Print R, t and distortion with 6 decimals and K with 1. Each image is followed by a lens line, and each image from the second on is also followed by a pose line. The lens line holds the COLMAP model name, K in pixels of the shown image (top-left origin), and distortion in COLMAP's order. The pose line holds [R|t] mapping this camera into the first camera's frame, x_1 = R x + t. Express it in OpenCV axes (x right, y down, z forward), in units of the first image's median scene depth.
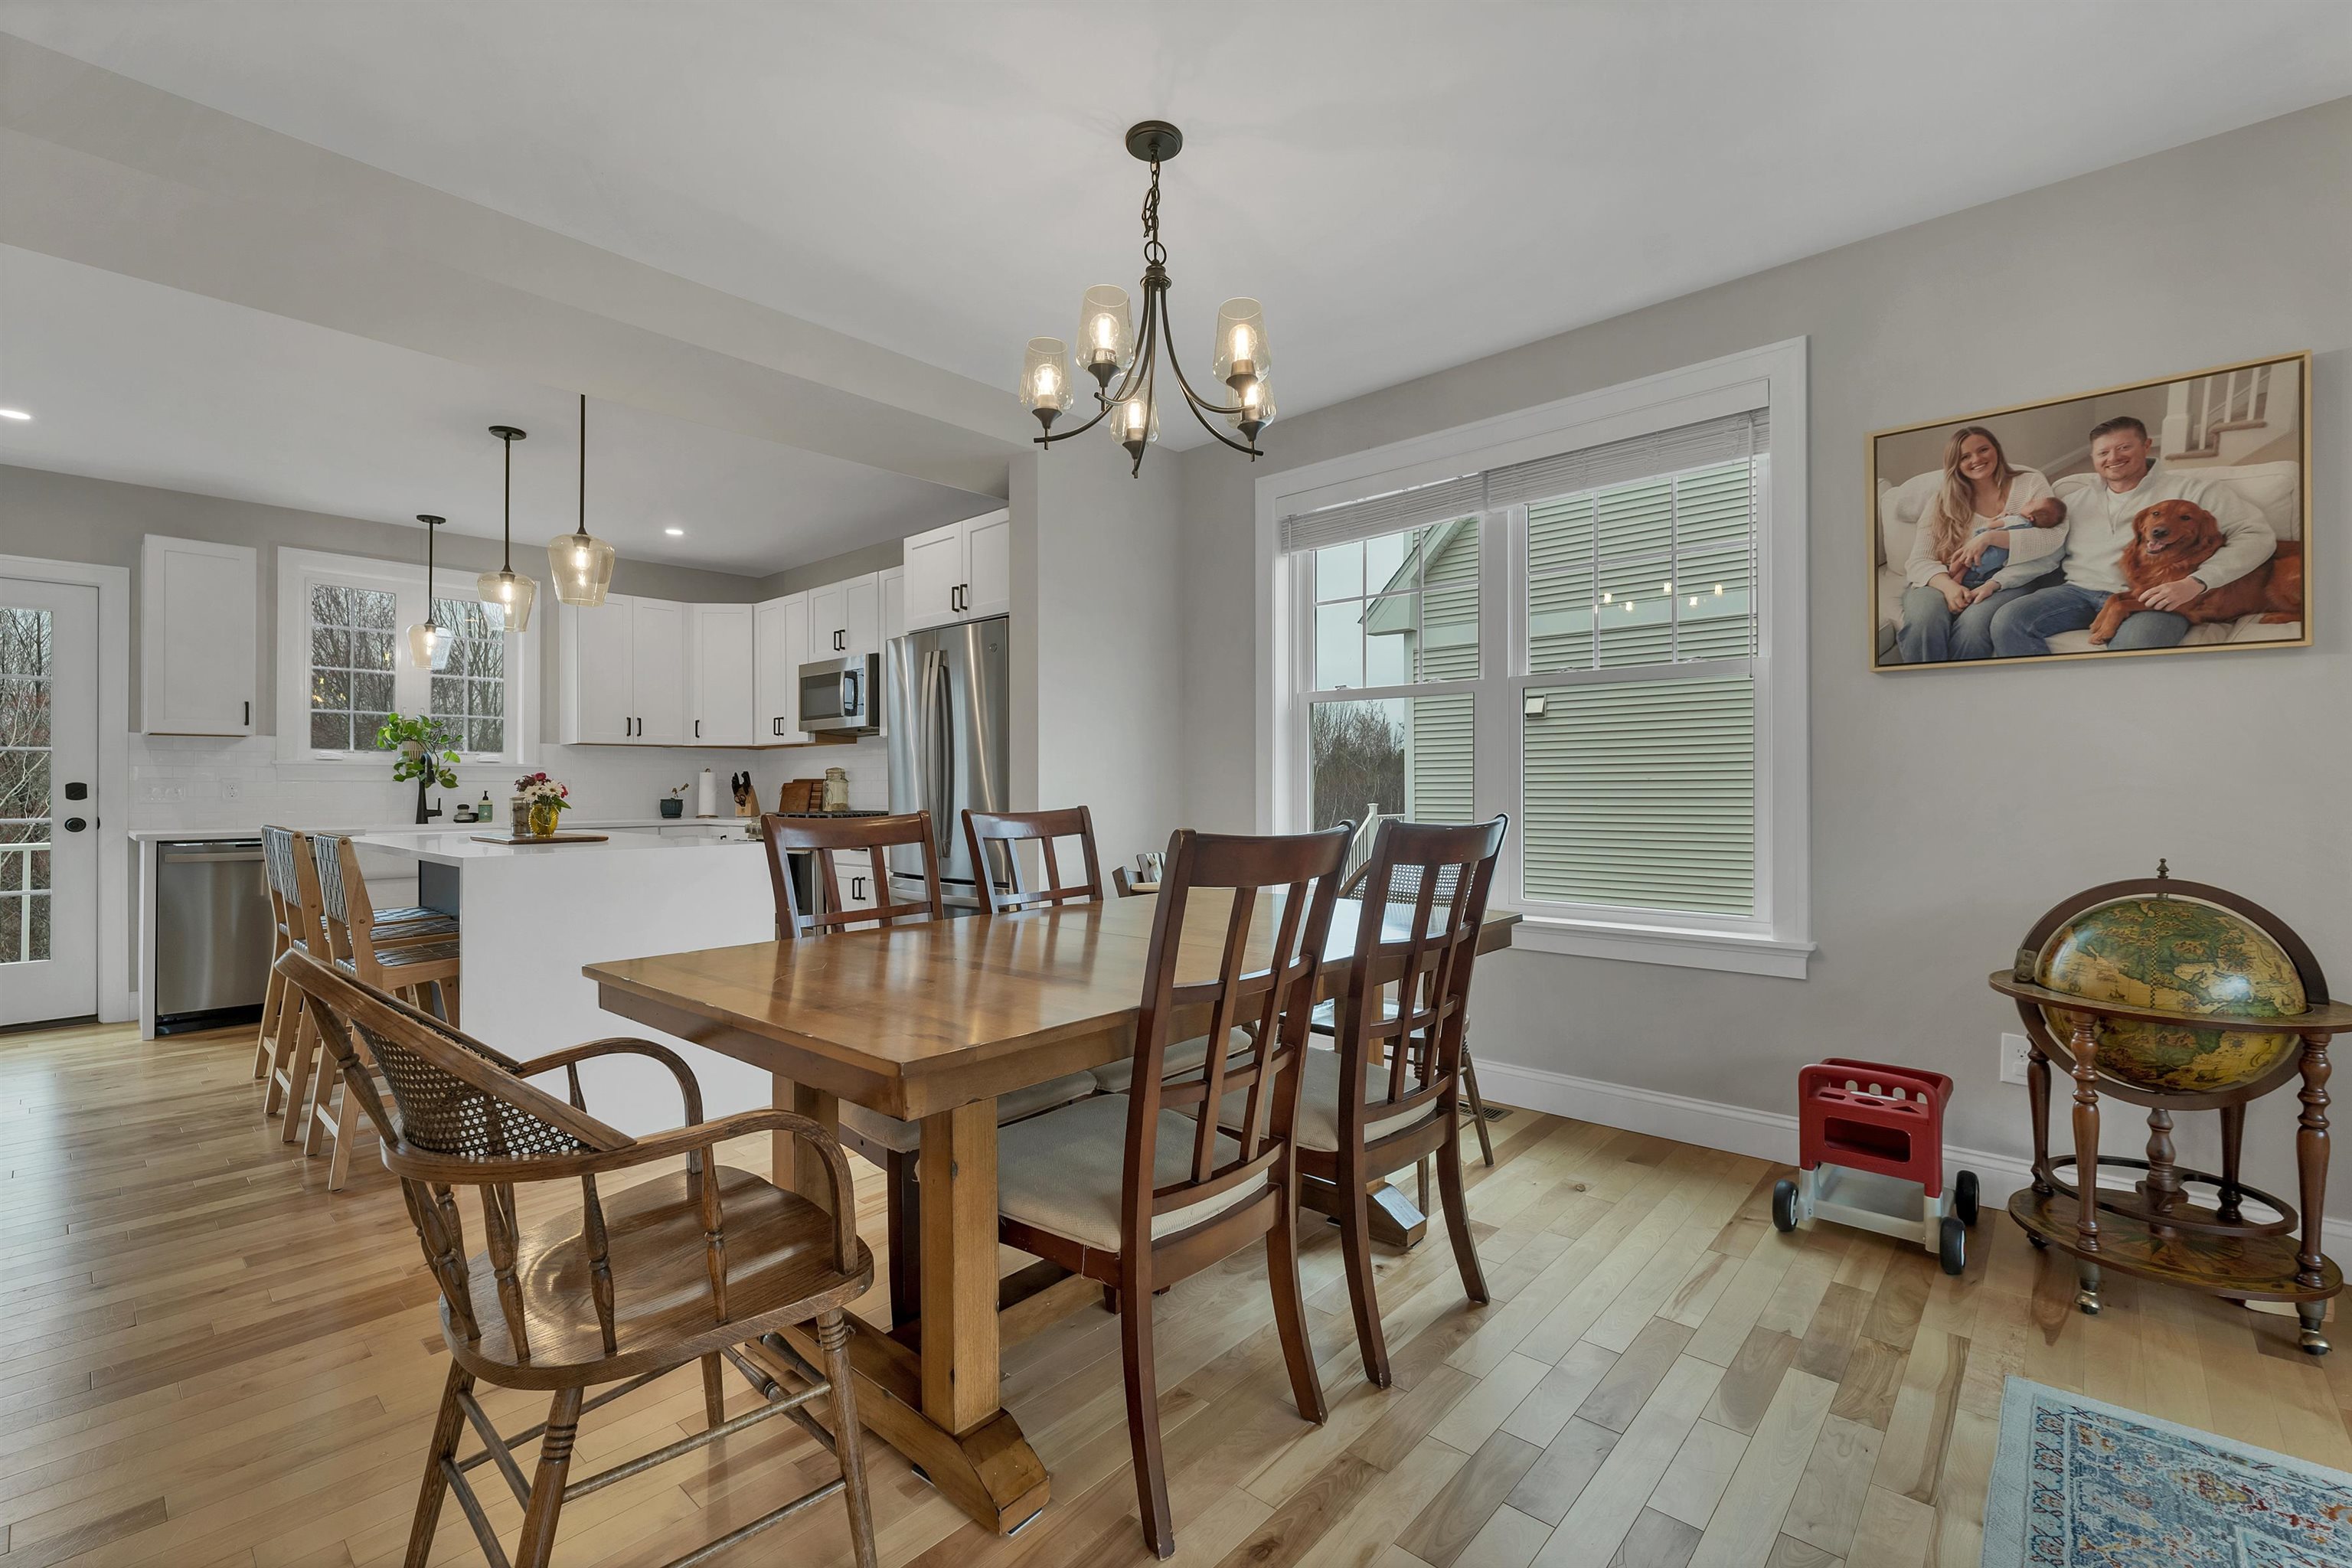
lens RADIAL K [[1016.5, 0, 1179.7], [0, 1016.5, 780.3], [0, 0, 1]] dist [-0.000584, -0.000161]
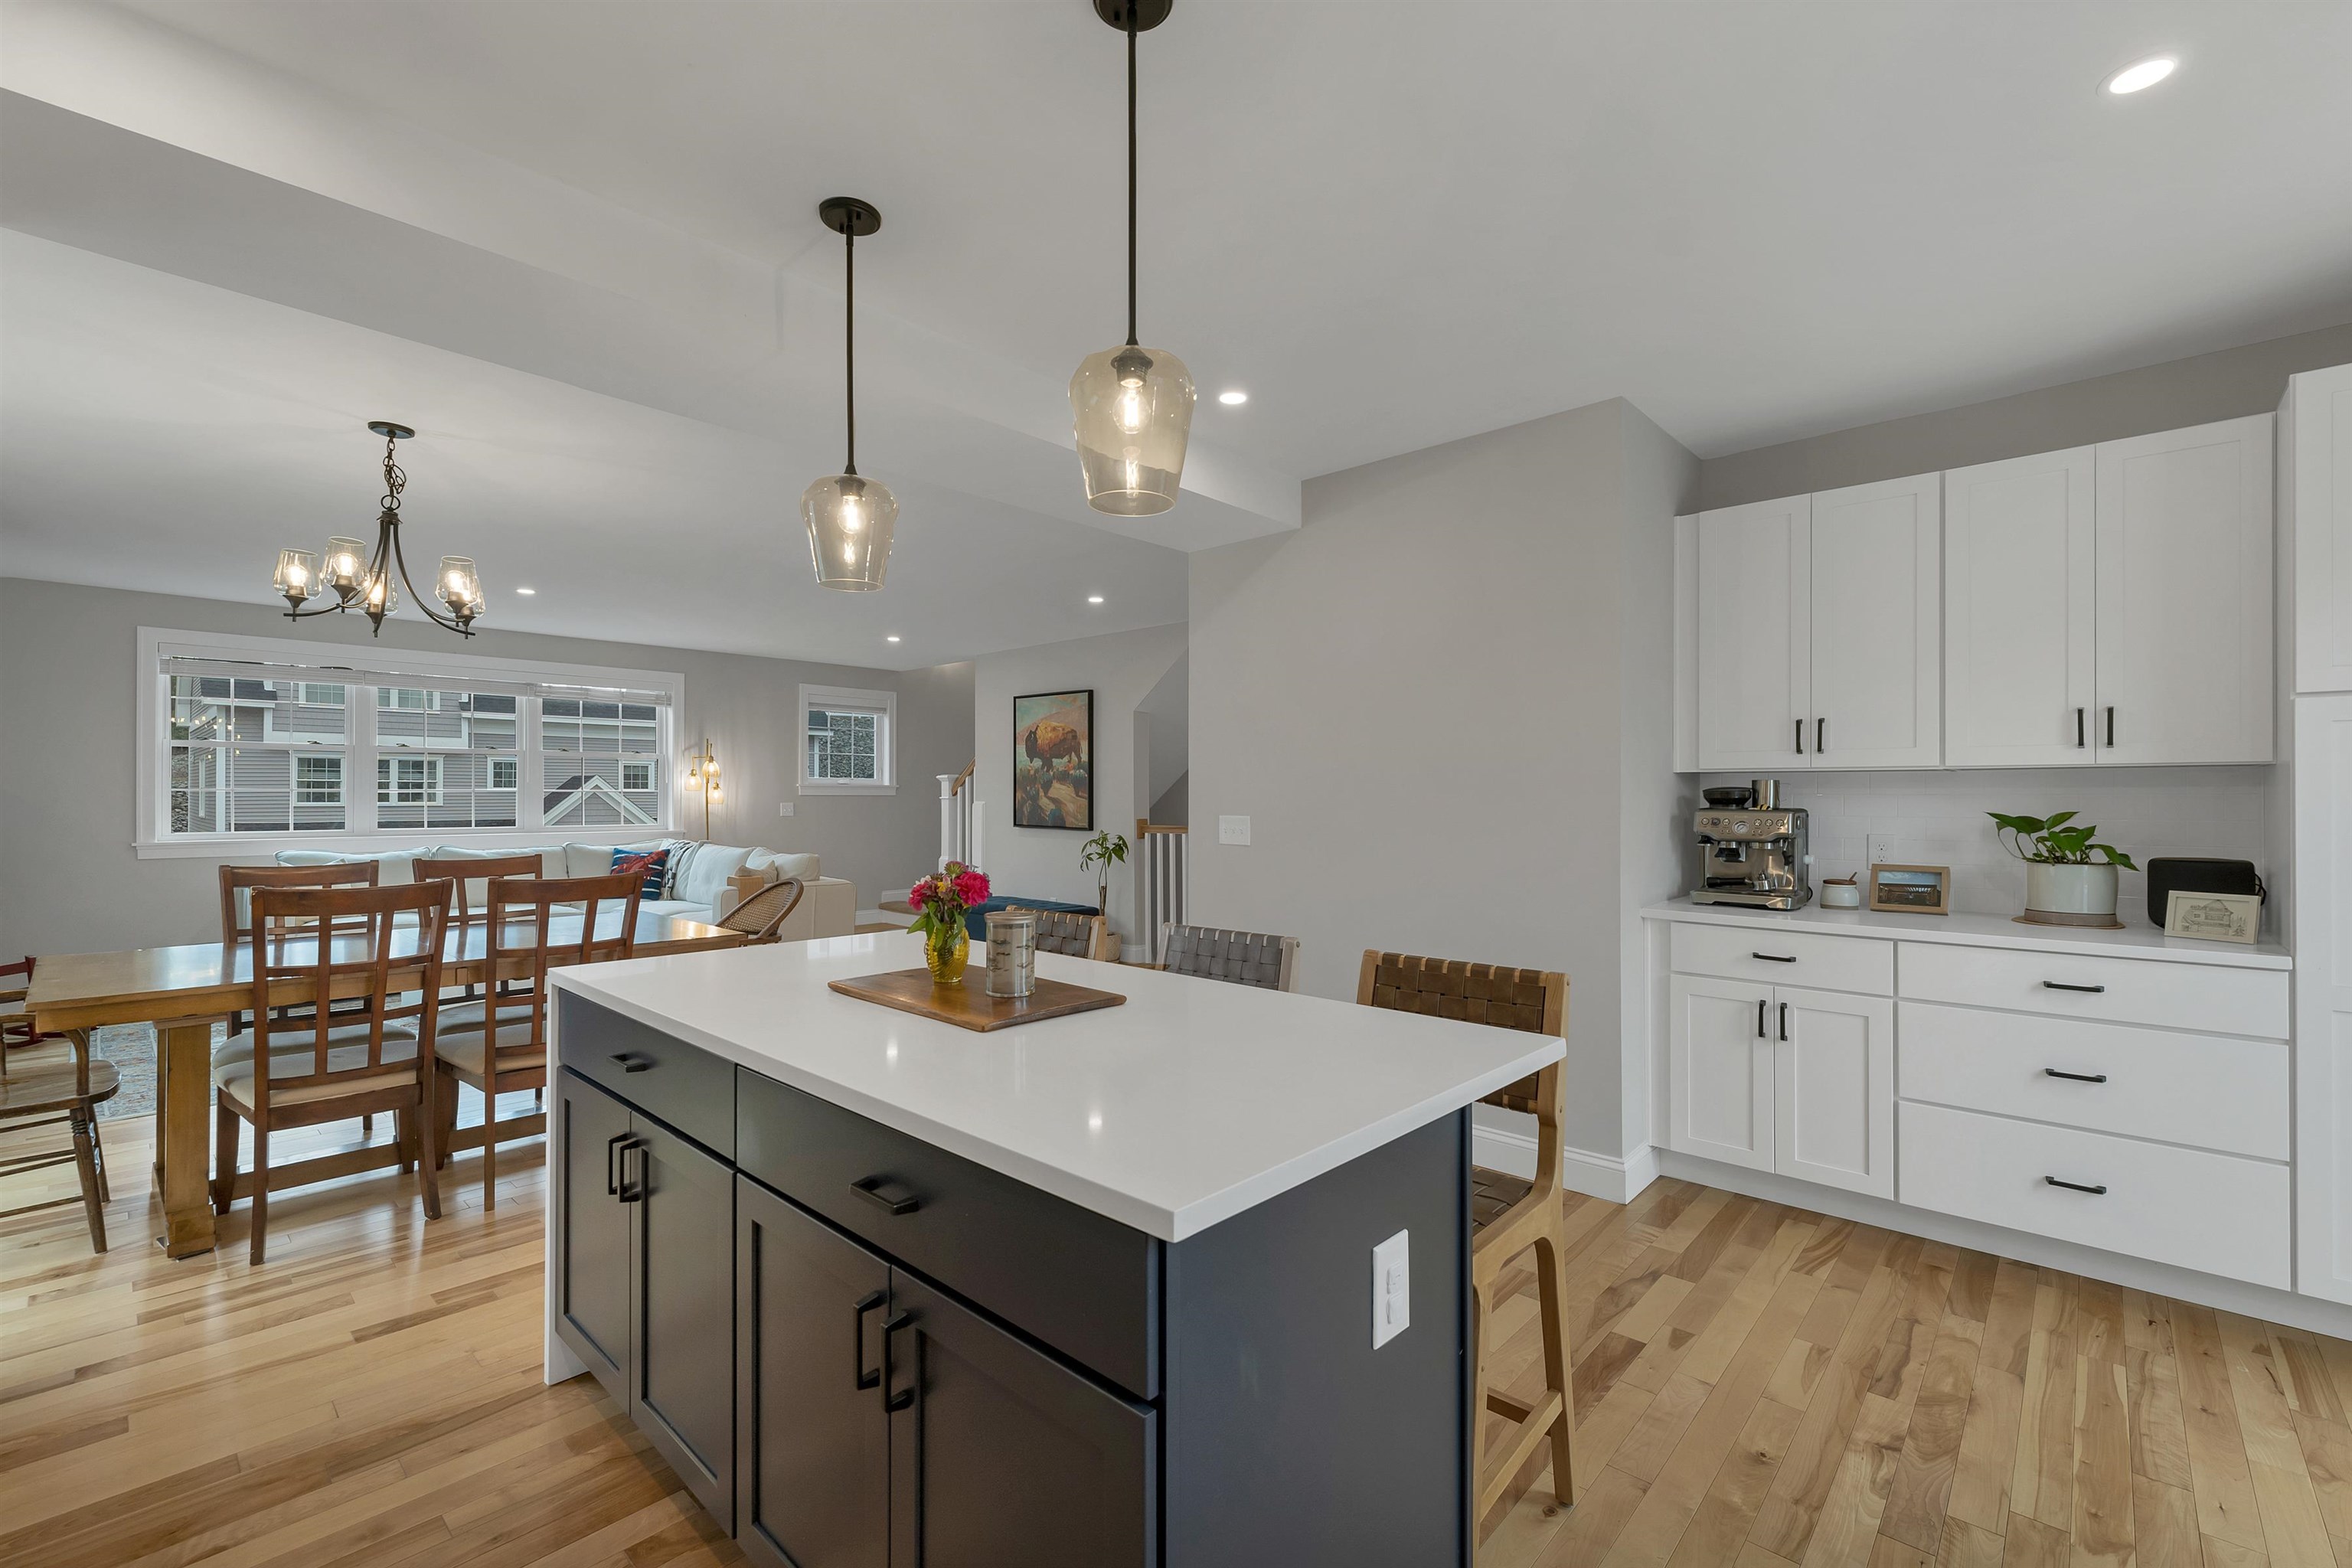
lens RADIAL K [[997.7, 0, 1178.5], [0, 997.7, 791.1], [0, 0, 1]] dist [0.010968, -0.000861]
pose [[-0.999837, 0.004015, 0.017582, -0.803933], [0.003802, 0.999920, -0.012096, -0.038757], [-0.017629, -0.012027, -0.999772, 1.611241]]
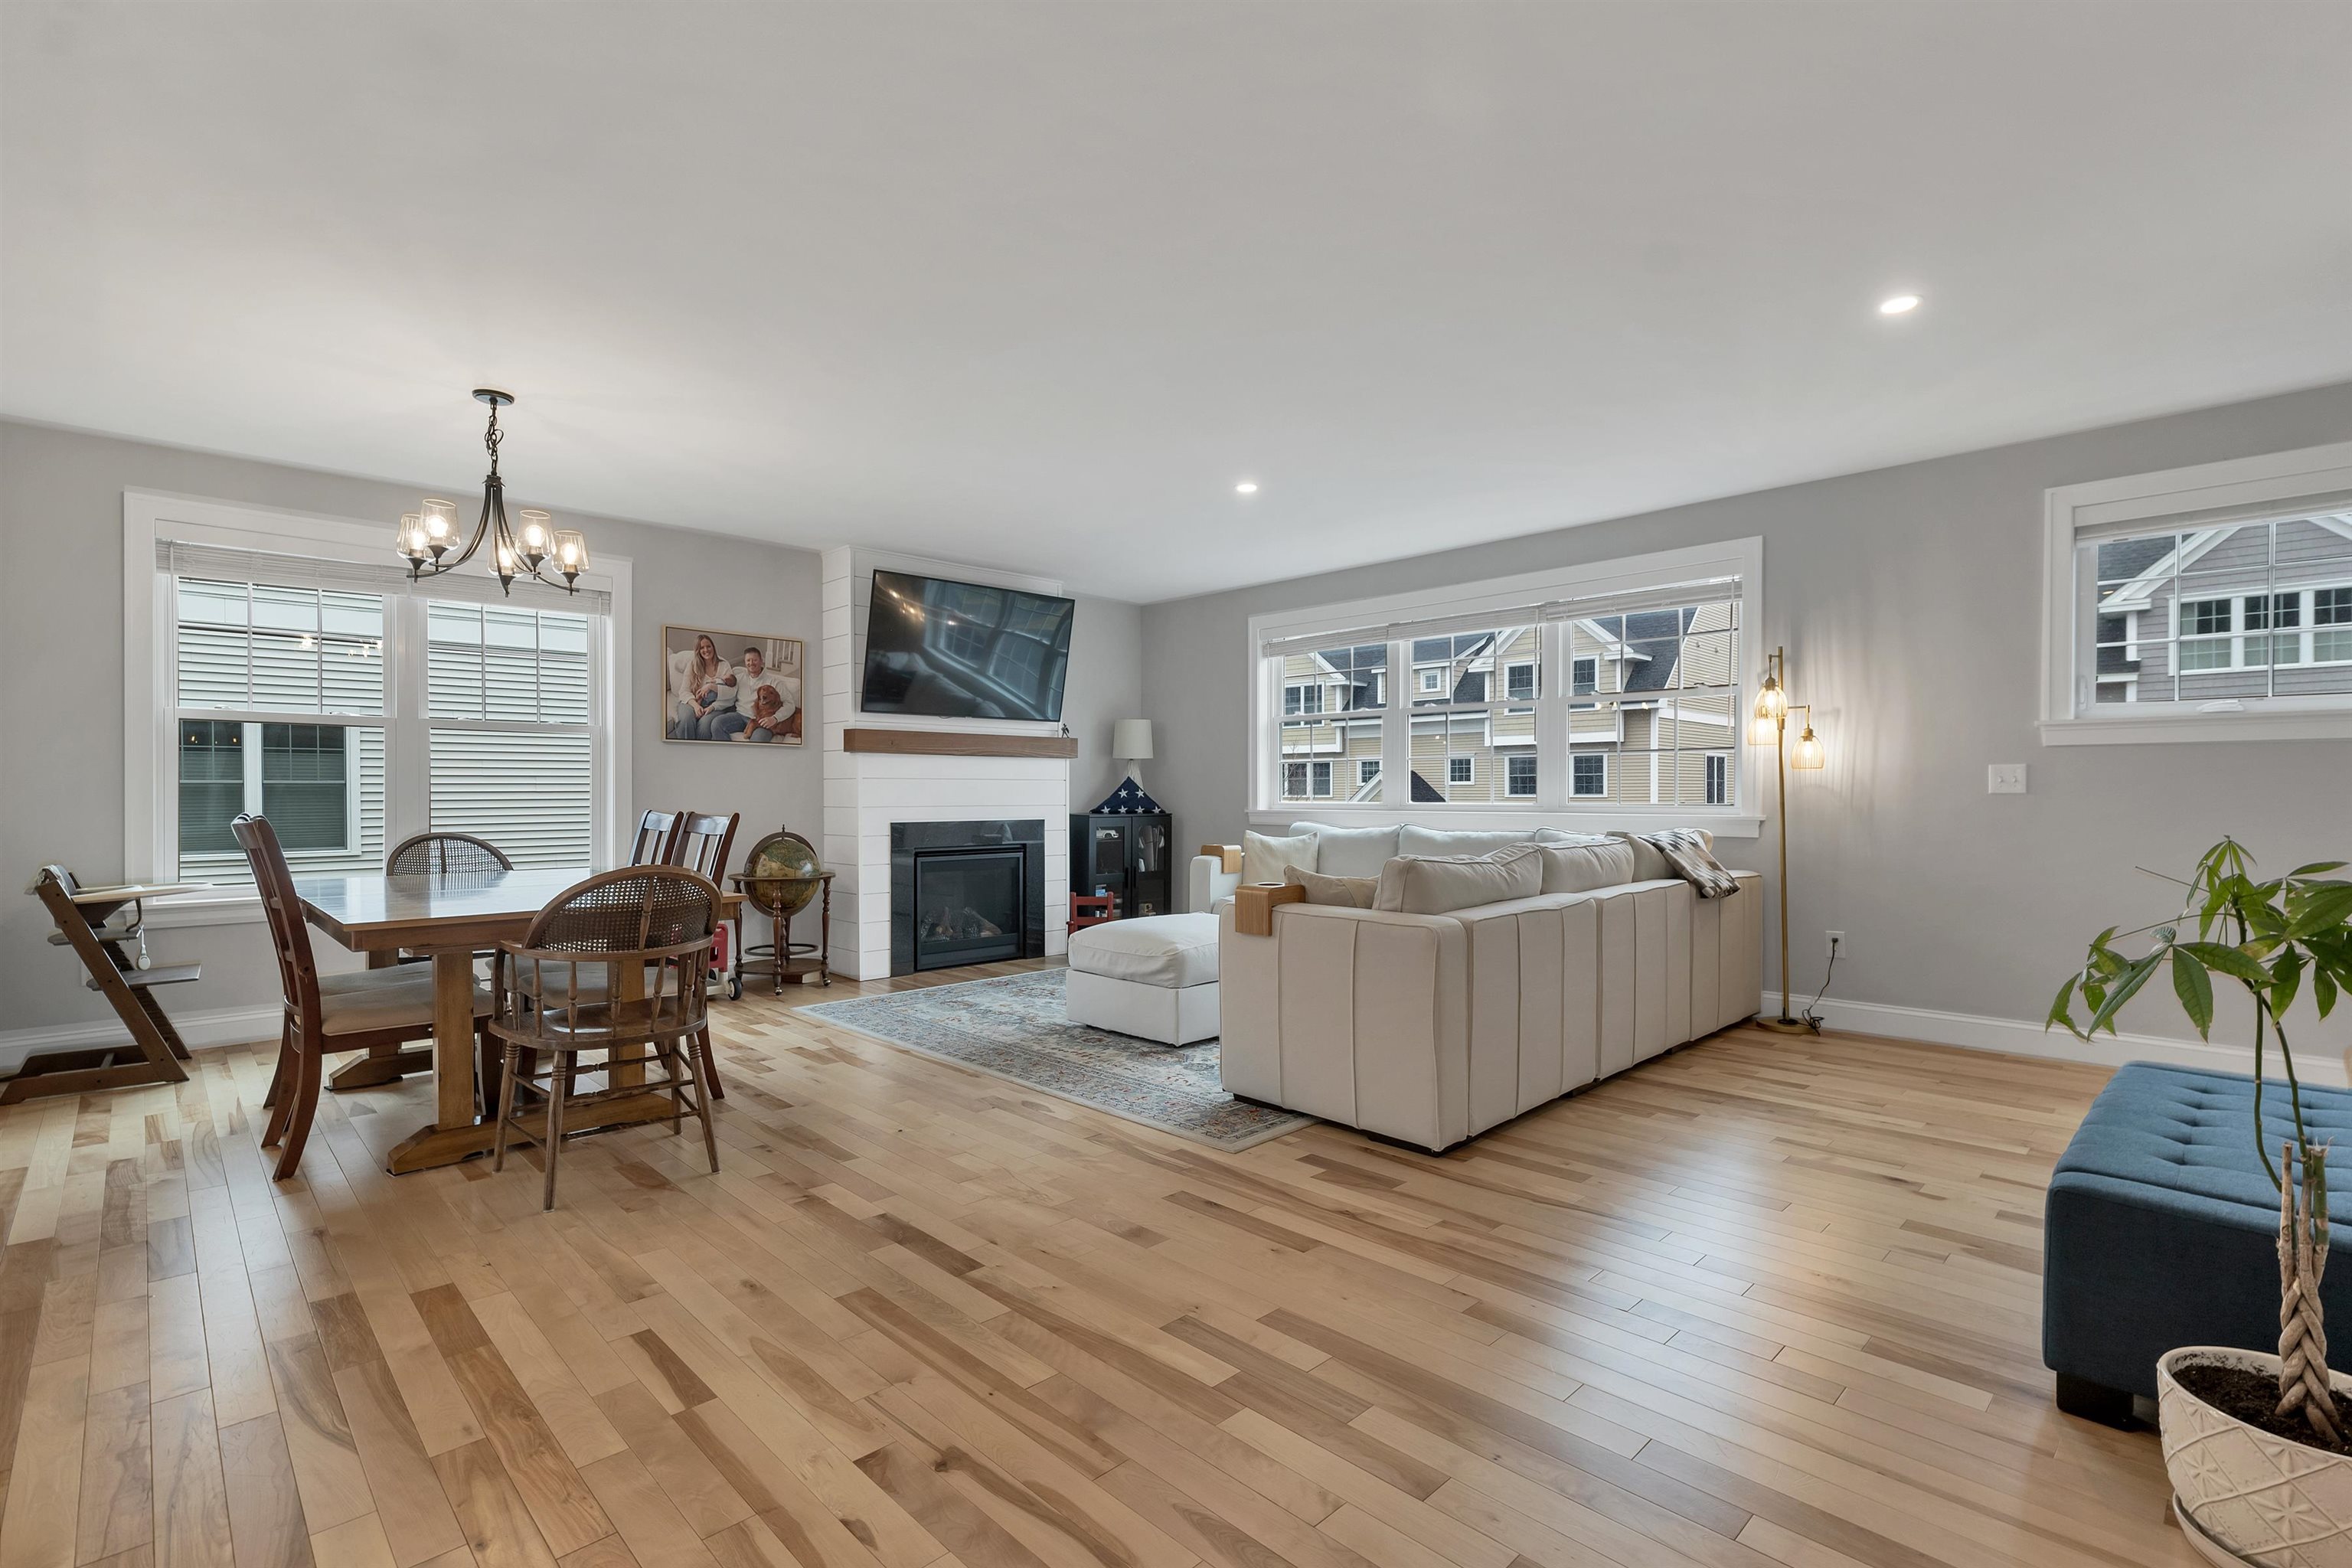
lens RADIAL K [[1067.5, 0, 1171.7], [0, 1067.5, 806.6], [0, 0, 1]] dist [0.000071, 0.000087]
pose [[0.066804, -0.006439, 0.997745, -1.067262], [-0.004821, 0.999965, 0.006776, 0.003684], [-0.997754, -0.005262, 0.066771, -0.123872]]
